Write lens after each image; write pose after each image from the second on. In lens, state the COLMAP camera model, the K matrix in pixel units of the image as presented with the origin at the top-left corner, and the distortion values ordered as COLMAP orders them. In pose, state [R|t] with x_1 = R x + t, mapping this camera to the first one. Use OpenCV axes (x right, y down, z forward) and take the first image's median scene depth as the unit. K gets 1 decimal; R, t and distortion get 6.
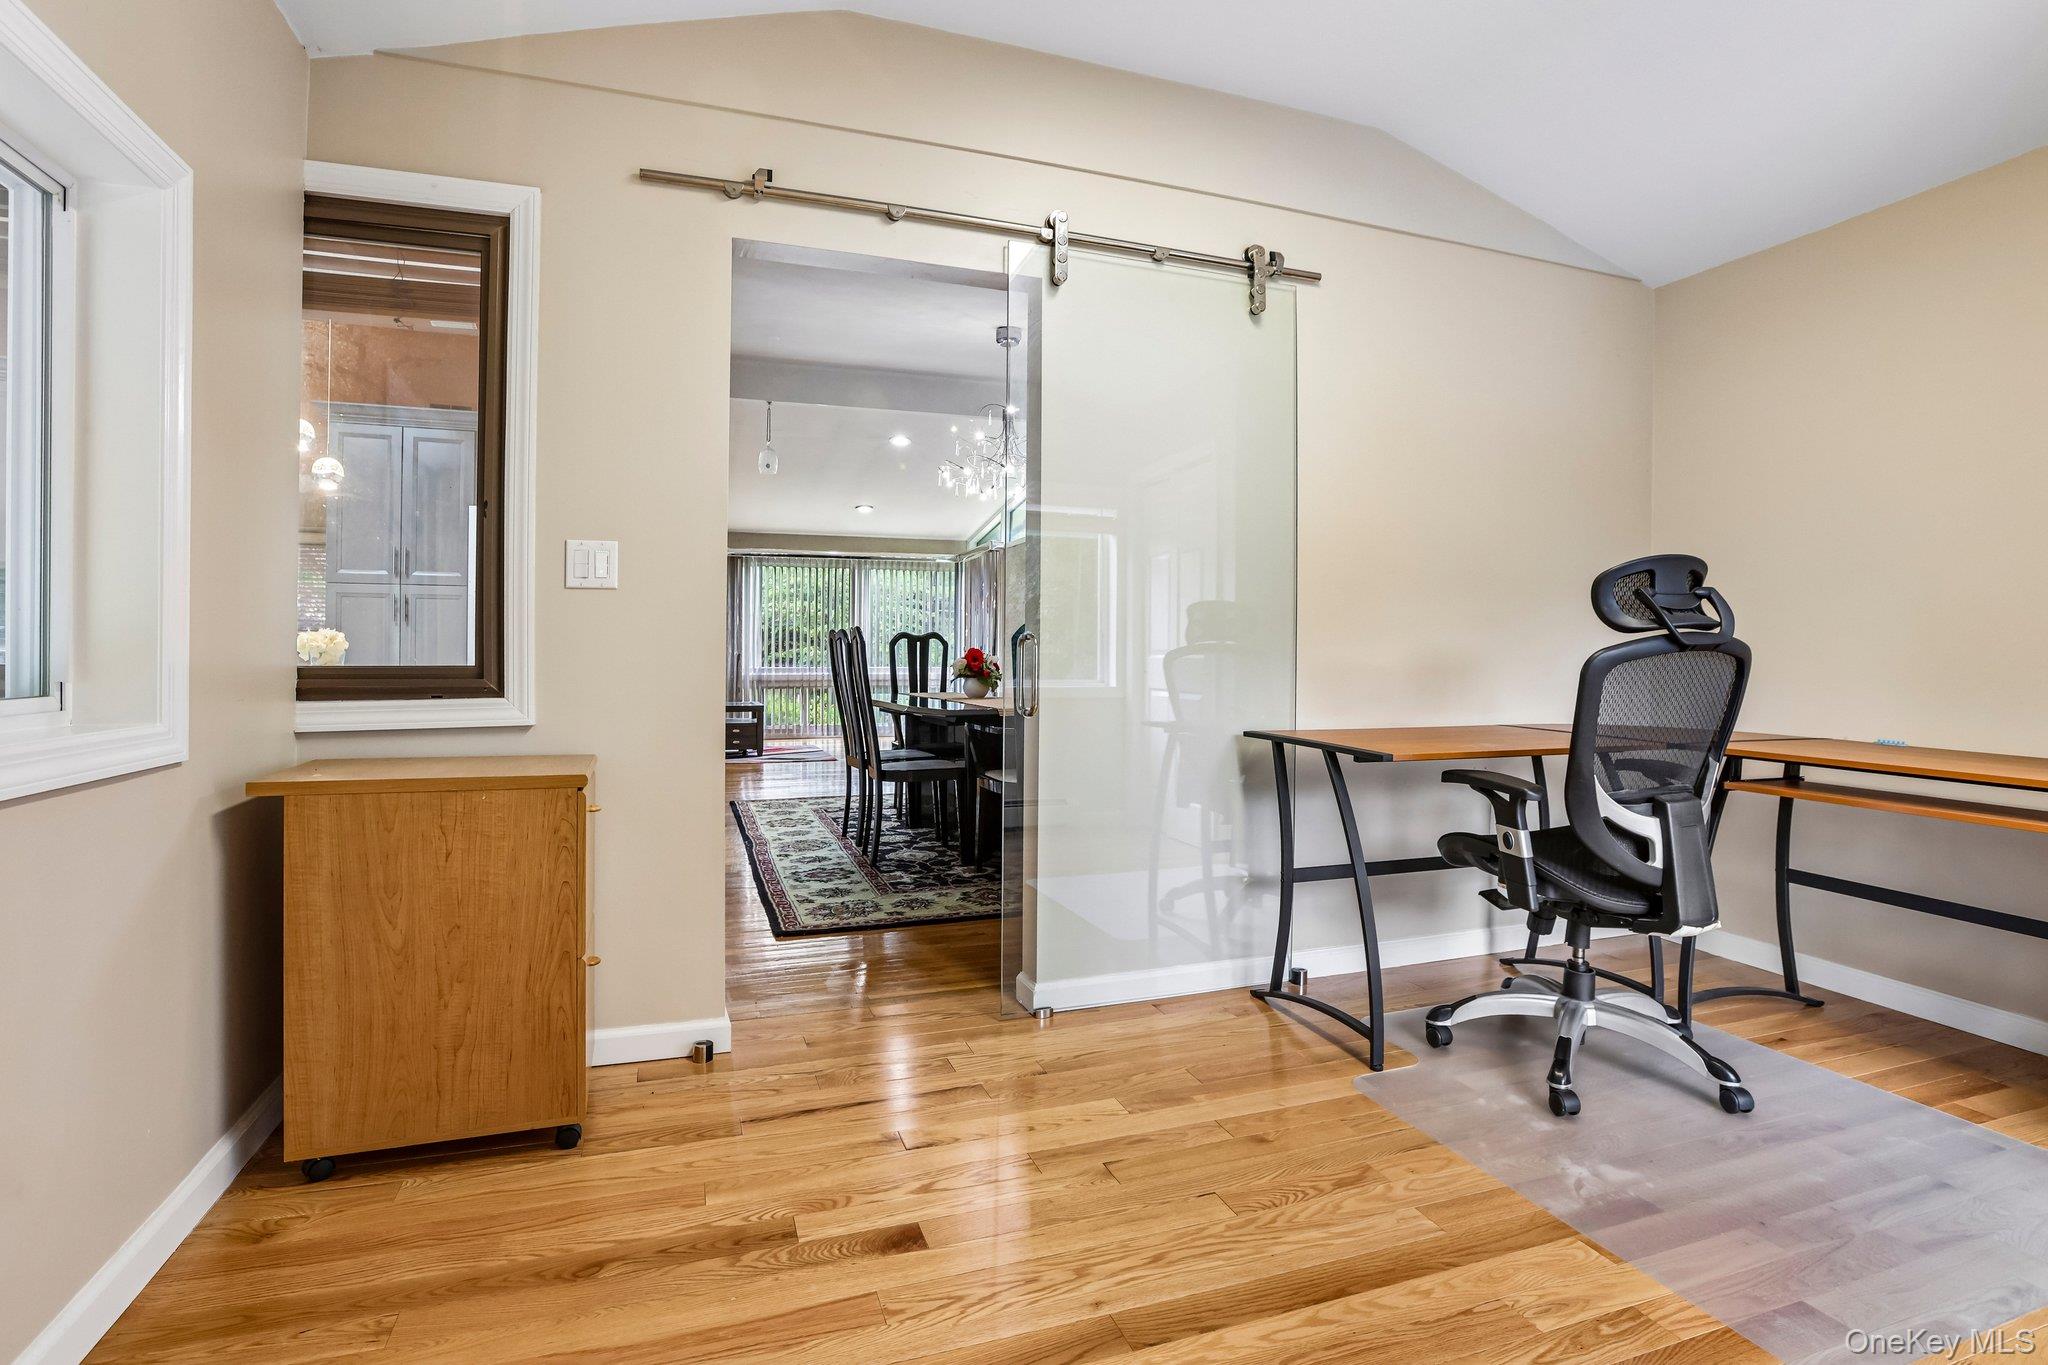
lens RADIAL K [[981.2, 0, 1000.2], [0, 981.2, 645.9], [0, 0, 1]] dist [-0.028917, 0.001292]
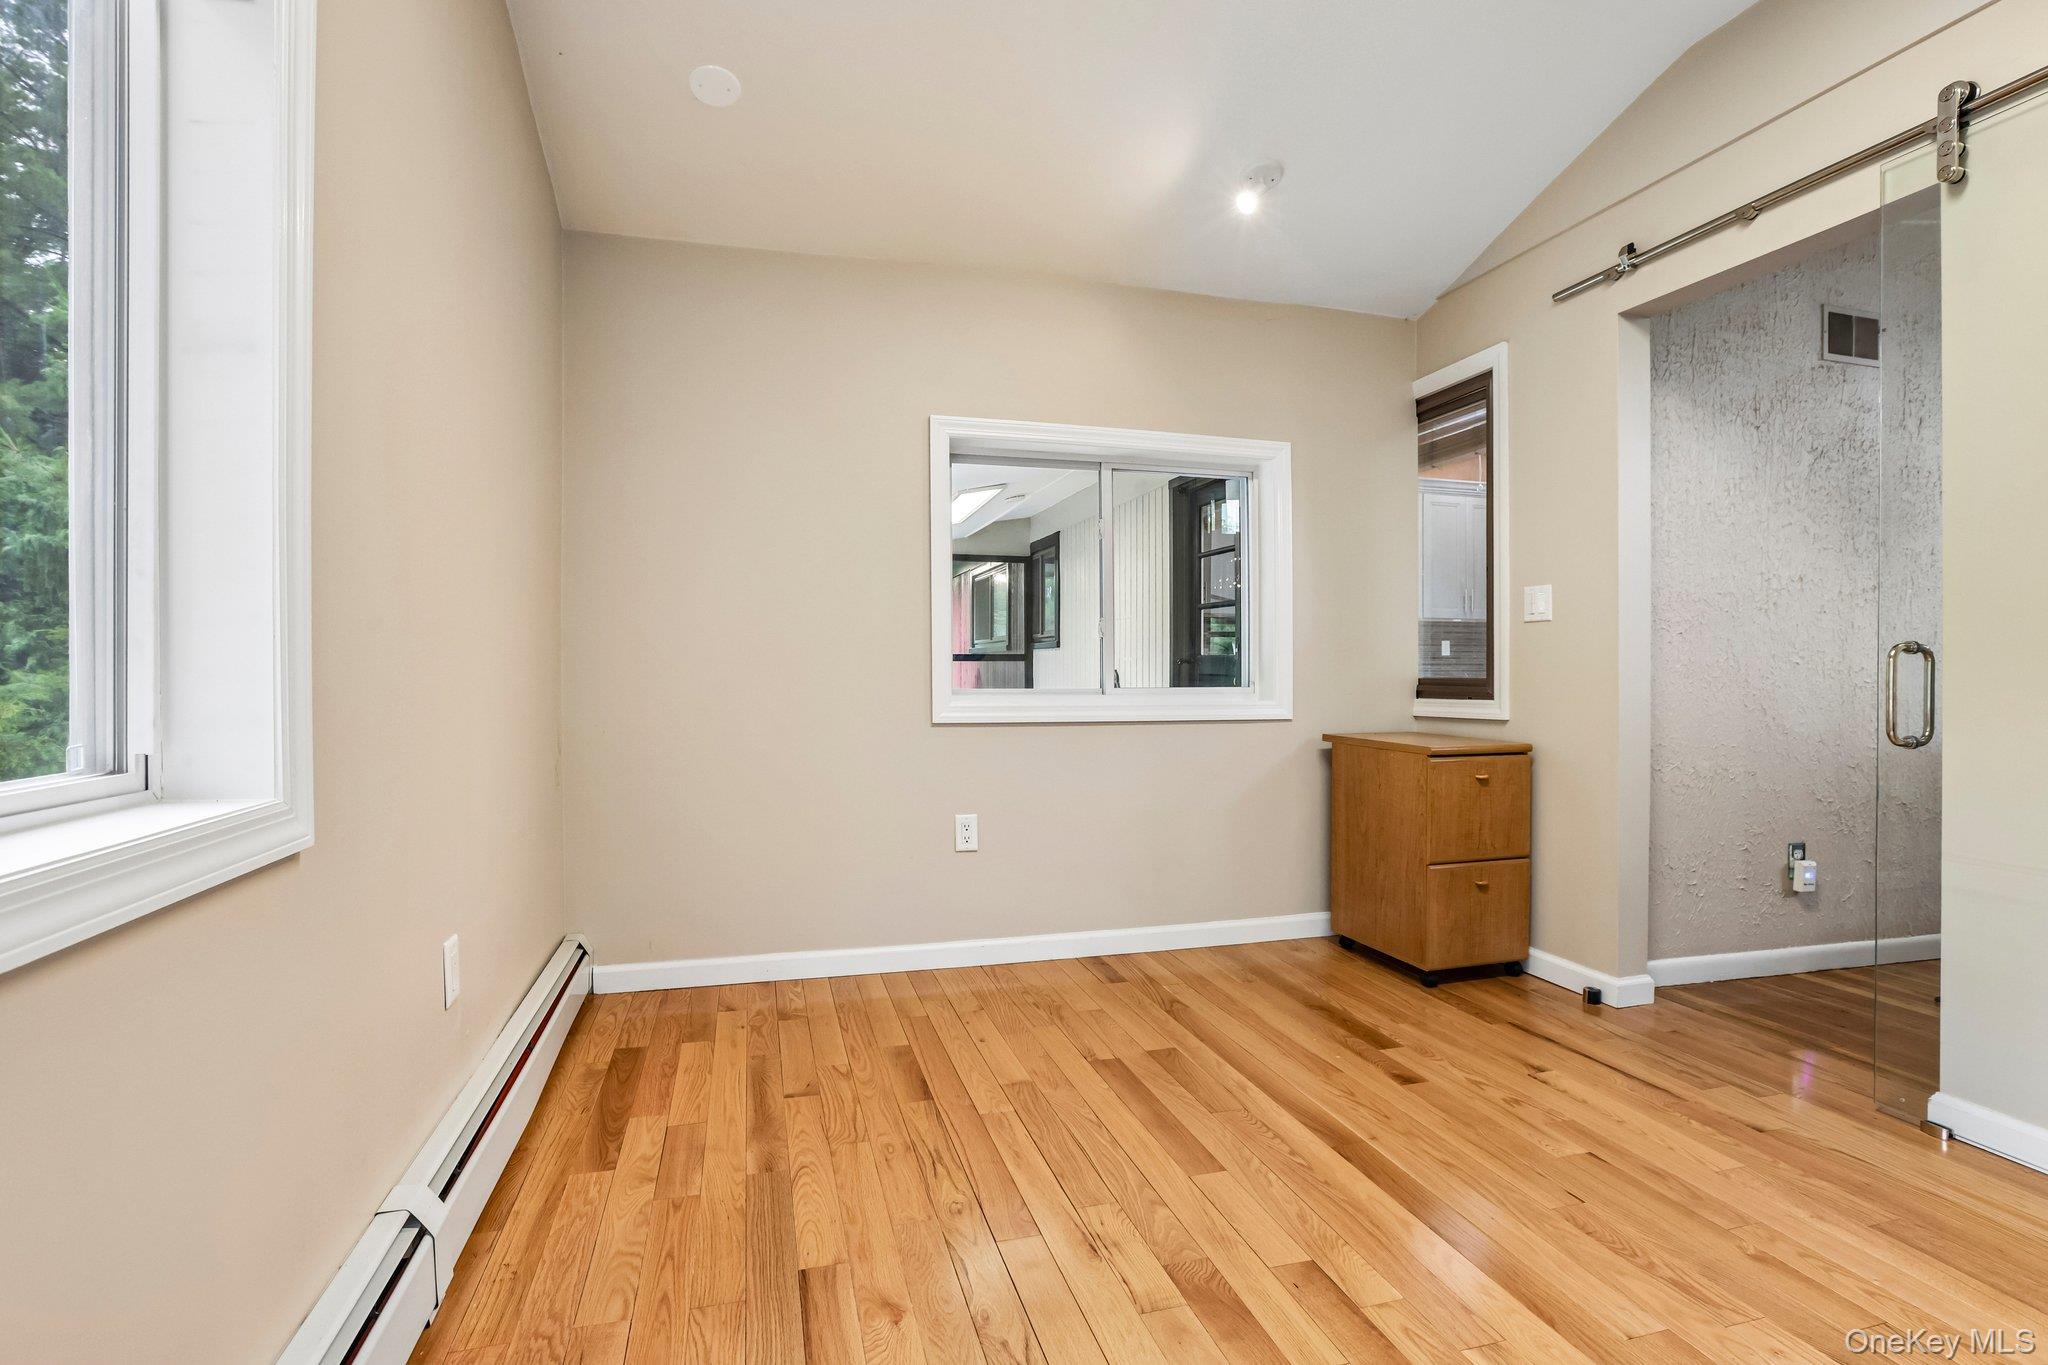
lens RADIAL K [[933.5, 0, 1036.2], [0, 933.5, 678.7], [0, 0, 1]] dist [-0.043165, 0.008422]
pose [[-0.025998, 0.005975, -0.999644, 1.203827], [0.003368, 0.999977, 0.005889, 0.014460], [0.999656, -0.003214, -0.026017, 0.471342]]
